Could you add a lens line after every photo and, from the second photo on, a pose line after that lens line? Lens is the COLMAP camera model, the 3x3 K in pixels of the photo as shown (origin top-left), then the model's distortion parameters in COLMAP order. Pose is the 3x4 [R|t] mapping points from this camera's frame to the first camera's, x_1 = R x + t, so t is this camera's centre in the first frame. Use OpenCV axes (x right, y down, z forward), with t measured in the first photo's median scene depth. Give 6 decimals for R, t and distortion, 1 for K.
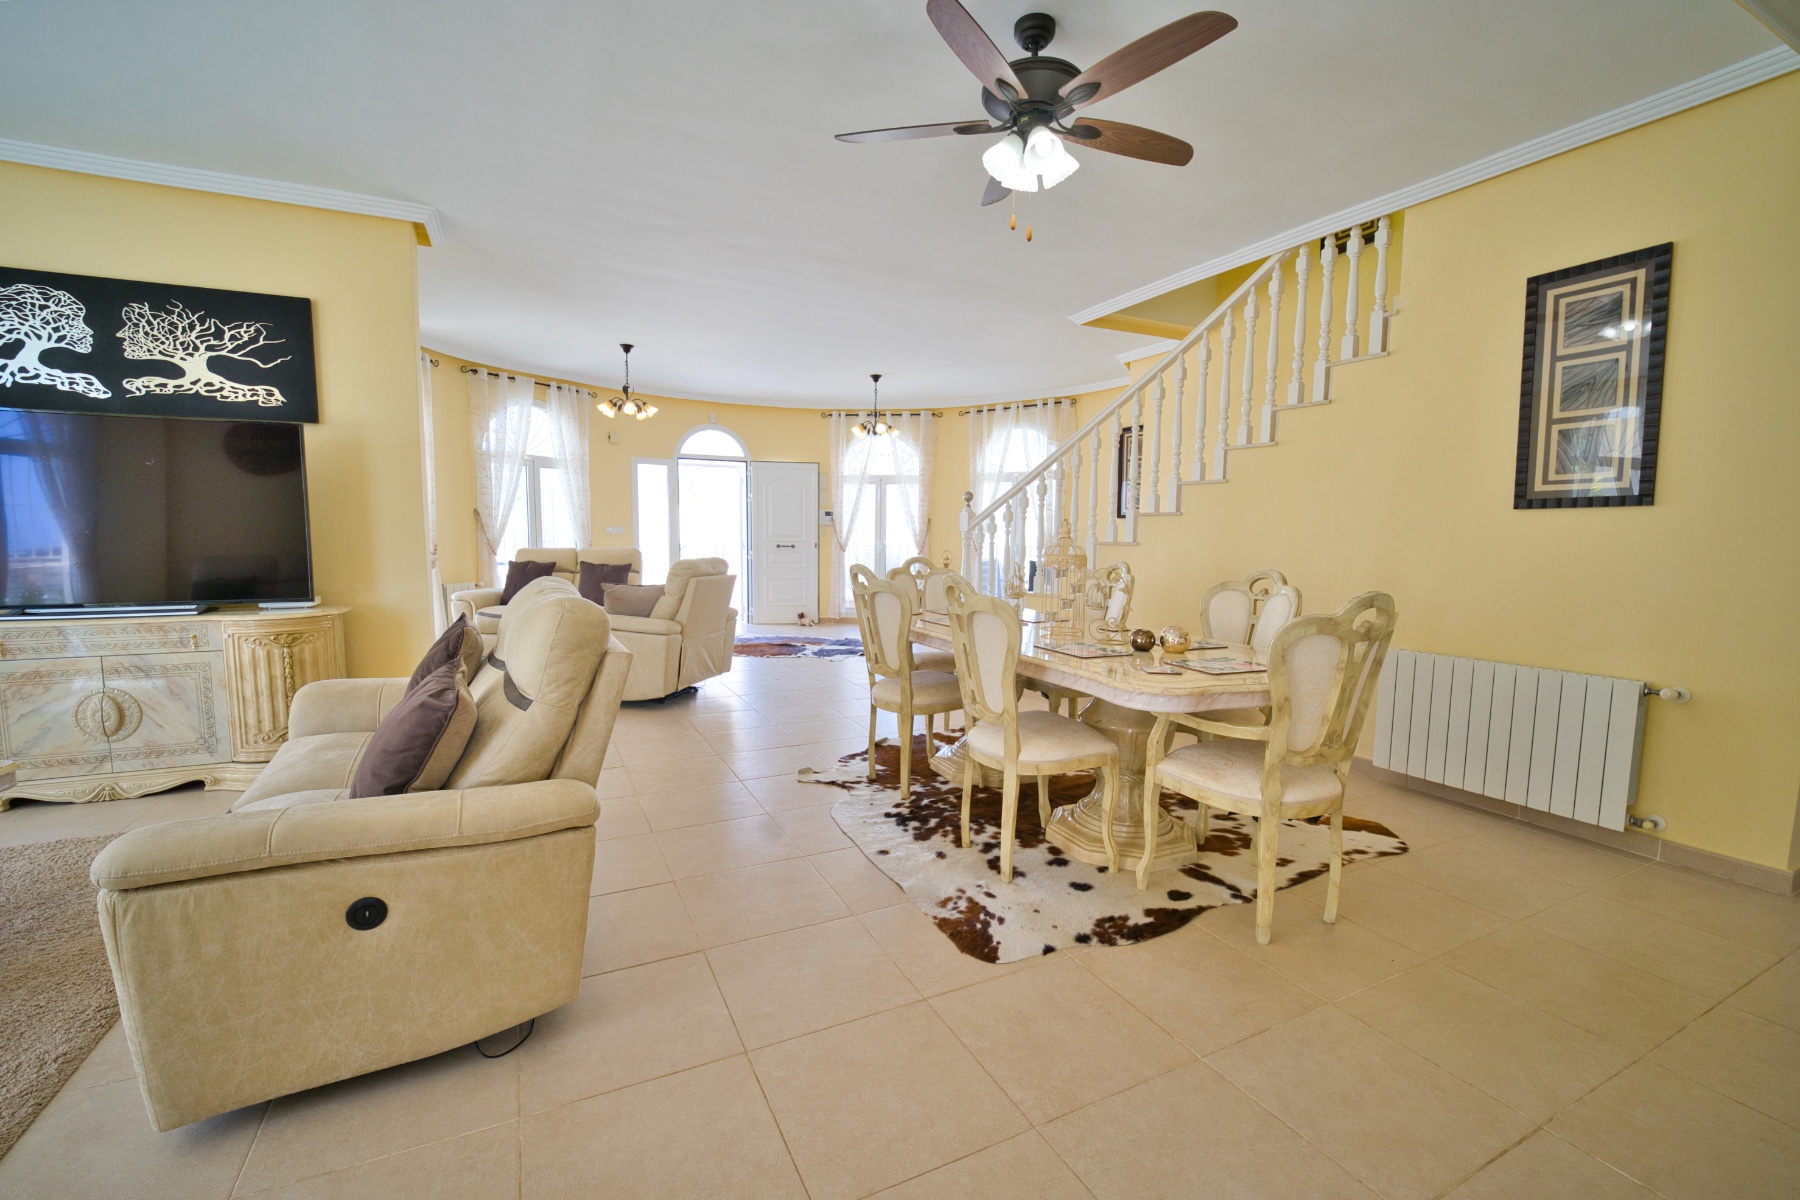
lens RADIAL K [[766.5, 0, 897.1], [0, 766.5, 607.0], [0, 0, 1]] dist [0.013340, -0.017052]
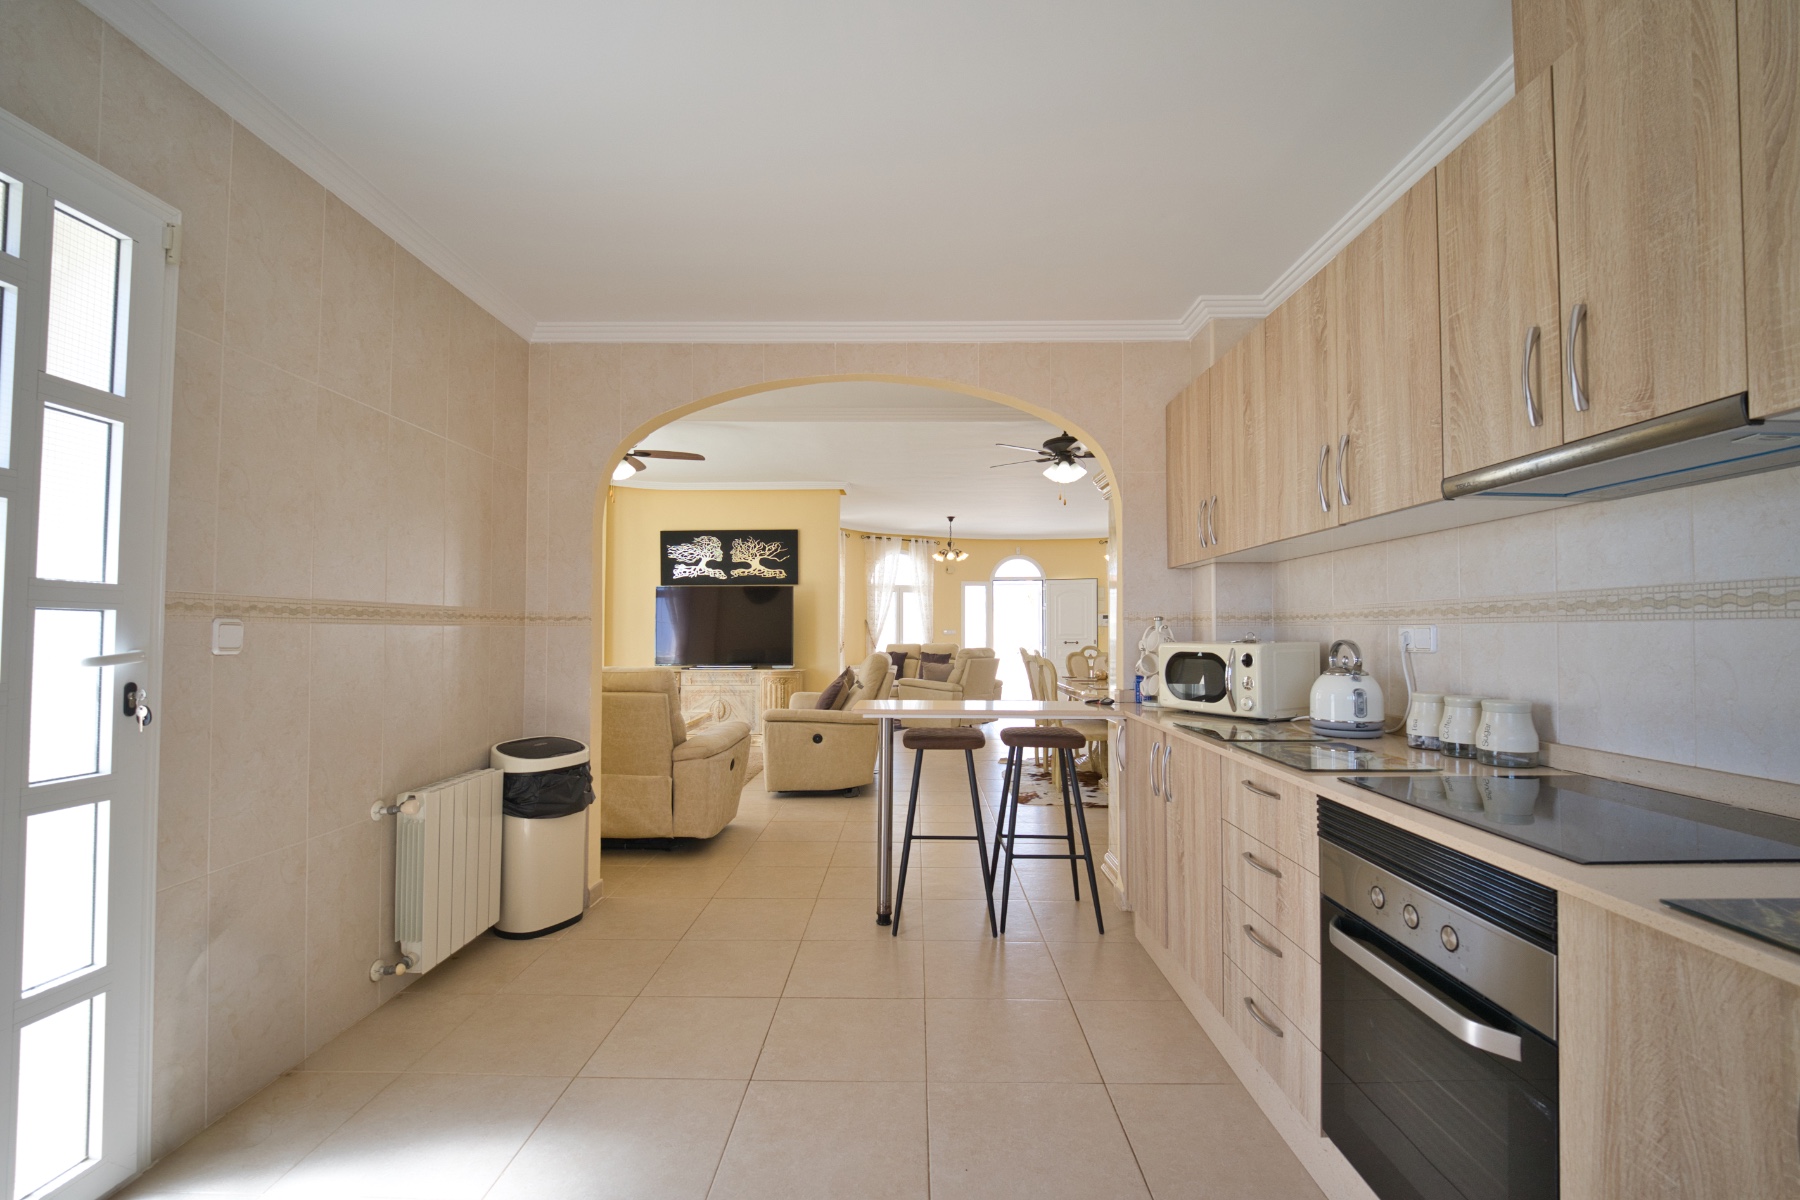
lens RADIAL K [[766.5, 0, 897.1], [0, 766.5, 607.0], [0, 0, 1]] dist [0.013340, -0.017052]
pose [[0.889188, -0.025344, -0.456840, 0.510256], [-0.034370, 0.991944, -0.121927, 0.084159], [0.456249, 0.124118, 0.881153, -0.815073]]
